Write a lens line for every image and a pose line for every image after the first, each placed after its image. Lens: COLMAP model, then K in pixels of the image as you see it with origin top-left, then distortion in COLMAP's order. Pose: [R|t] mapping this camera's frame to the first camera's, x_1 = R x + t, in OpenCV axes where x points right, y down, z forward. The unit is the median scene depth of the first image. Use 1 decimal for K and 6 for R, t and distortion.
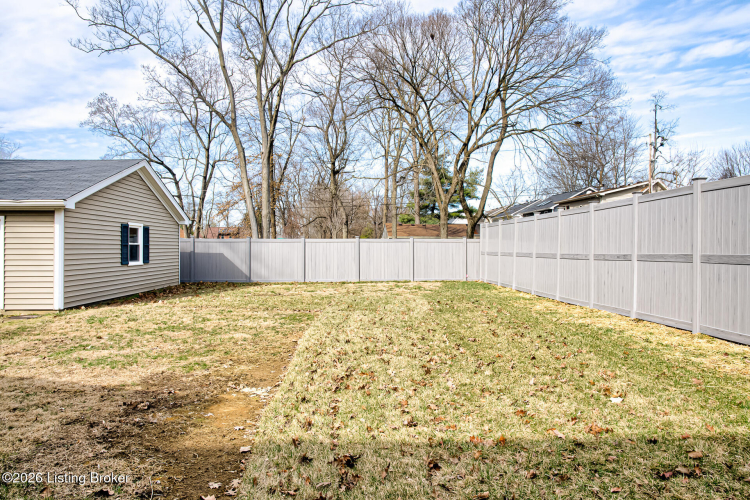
lens RADIAL K [[513.3, 0, 378.7], [0, 513.3, 248.3], [0, 0, 1]] dist [-0.063948, 0.074864]
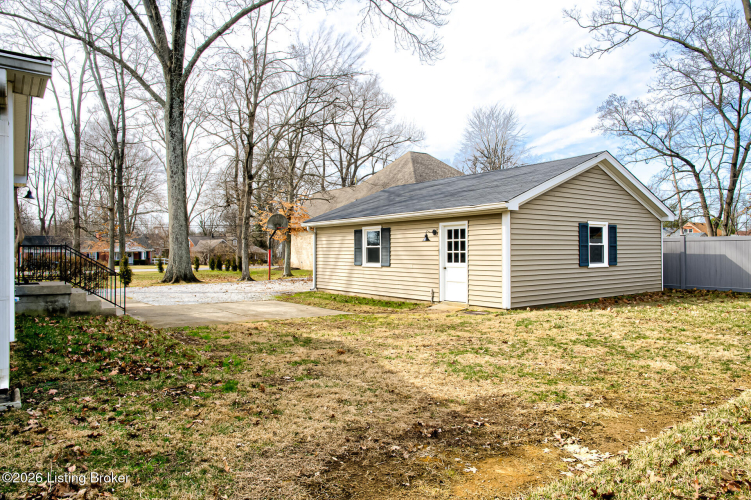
lens RADIAL K [[514.0, 0, 377.3], [0, 514.0, 248.1], [0, 0, 1]] dist [-0.063948, 0.074864]
pose [[0.555912, -0.011287, -0.831165, 0.064246], [0.007128, 0.999936, -0.008812, 0.003600], [0.831211, -0.001026, 0.555956, 0.147961]]
